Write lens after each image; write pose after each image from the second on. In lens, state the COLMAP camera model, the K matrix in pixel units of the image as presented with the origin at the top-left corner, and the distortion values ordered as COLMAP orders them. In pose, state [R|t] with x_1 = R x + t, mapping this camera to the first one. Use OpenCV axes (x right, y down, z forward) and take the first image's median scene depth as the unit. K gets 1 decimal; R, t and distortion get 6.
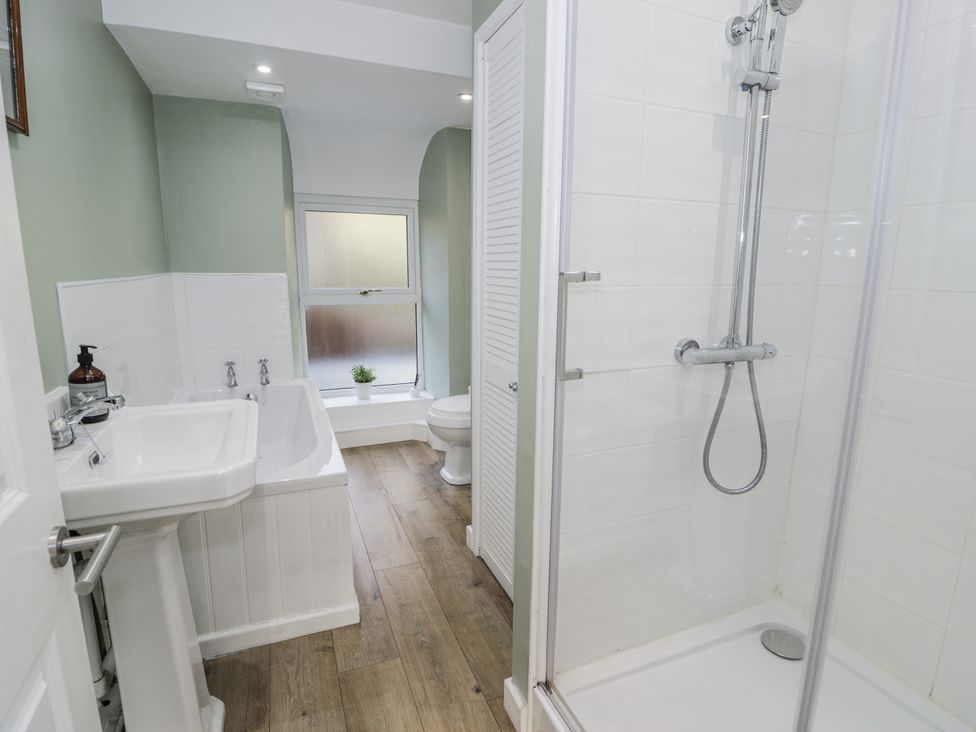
lens RADIAL K [[505.7, 0, 488.0], [0, 505.7, 366.0], [0, 0, 1]] dist [-0.002307, -0.012441]
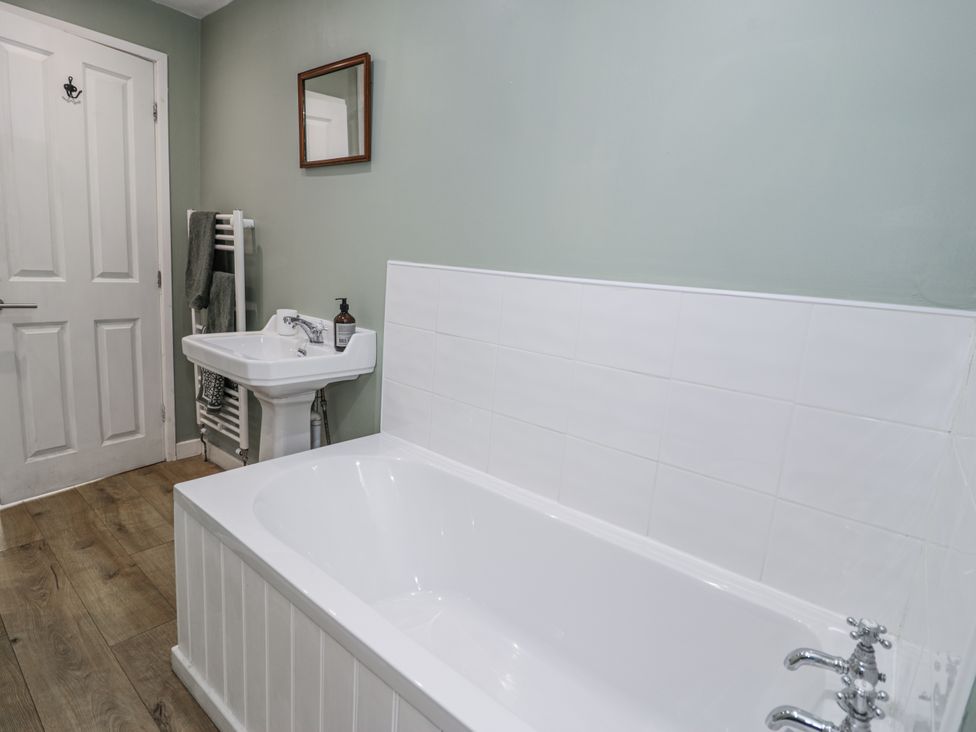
lens RADIAL K [[505.7, 0, 488.0], [0, 505.7, 366.0], [0, 0, 1]] dist [-0.002307, -0.012441]
pose [[-0.872910, 0.003117, -0.487870, -0.341234], [-0.178437, 0.928659, 0.325197, -0.320200], [0.454079, 0.370922, -0.810080, 1.905878]]
